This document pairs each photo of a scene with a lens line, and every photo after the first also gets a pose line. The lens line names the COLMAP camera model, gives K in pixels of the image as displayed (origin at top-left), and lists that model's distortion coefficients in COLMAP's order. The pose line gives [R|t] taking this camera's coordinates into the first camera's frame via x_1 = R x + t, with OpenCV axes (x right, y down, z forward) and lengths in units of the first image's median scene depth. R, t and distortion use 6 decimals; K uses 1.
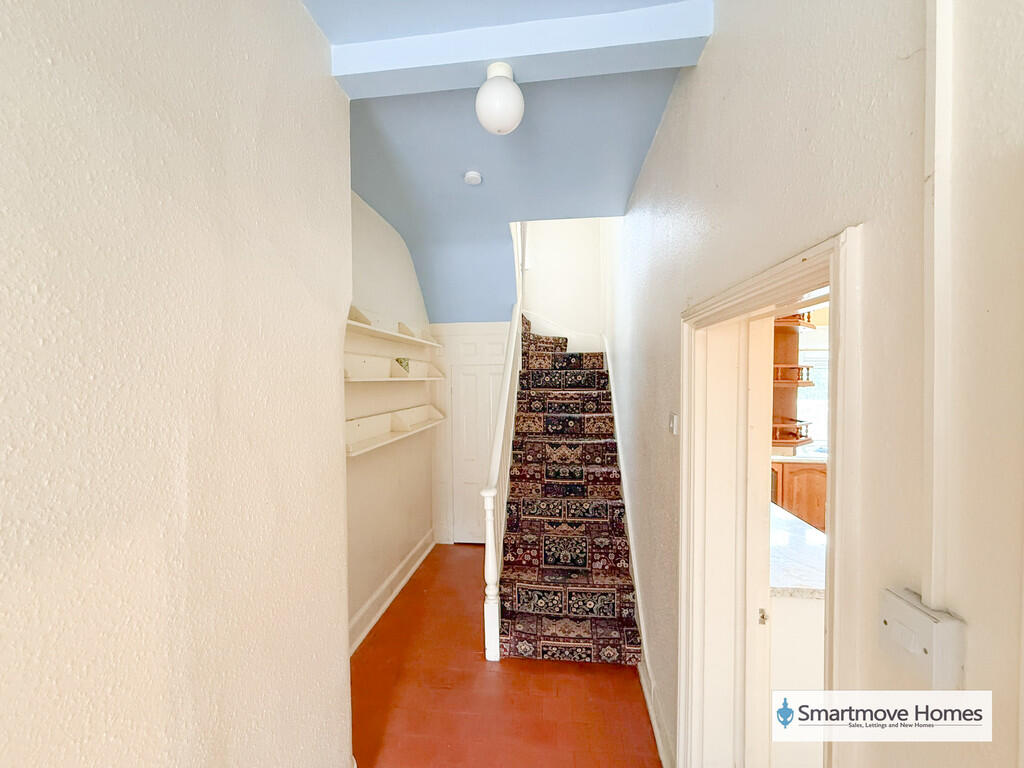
lens RADIAL K [[405.0, 0, 511.1], [0, 405.0, 382.6], [0, 0, 1]] dist [-0.000622, -0.000008]
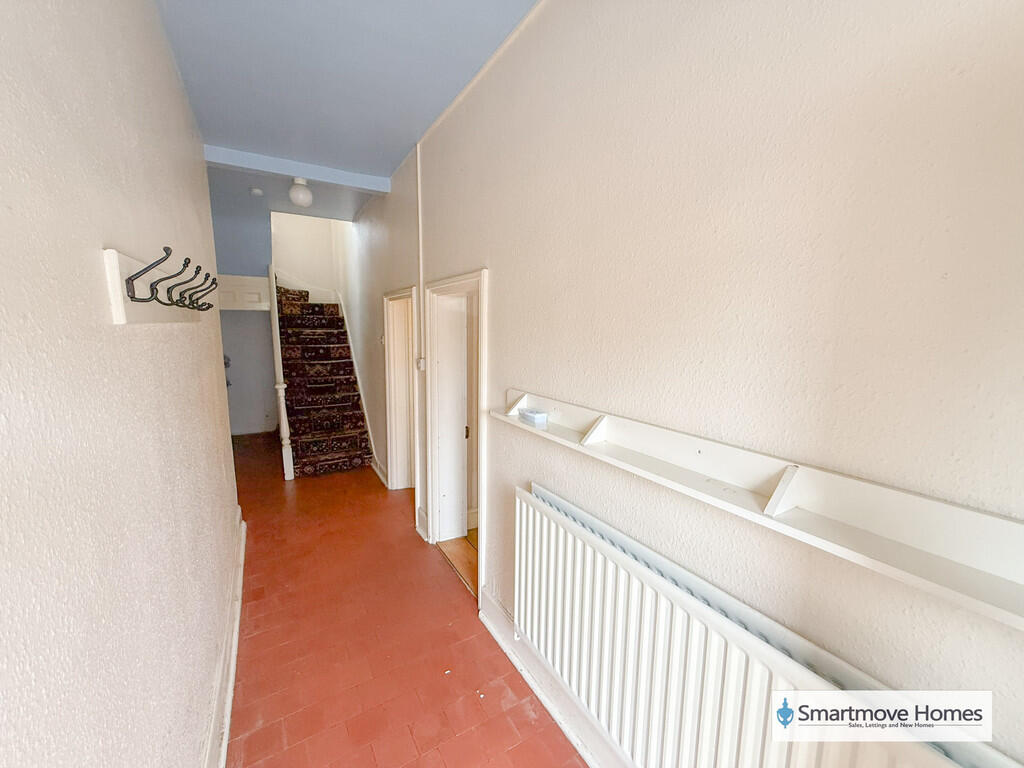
lens RADIAL K [[405.0, 0, 506.8], [0, 405.0, 384.6], [0, 0, 1]] dist [-0.000622, -0.000008]
pose [[0.794461, -0.074743, 0.602699, -0.237559], [-0.005761, 0.991426, 0.130545, 0.024027], [-0.607288, -0.107185, 0.787218, -0.676279]]
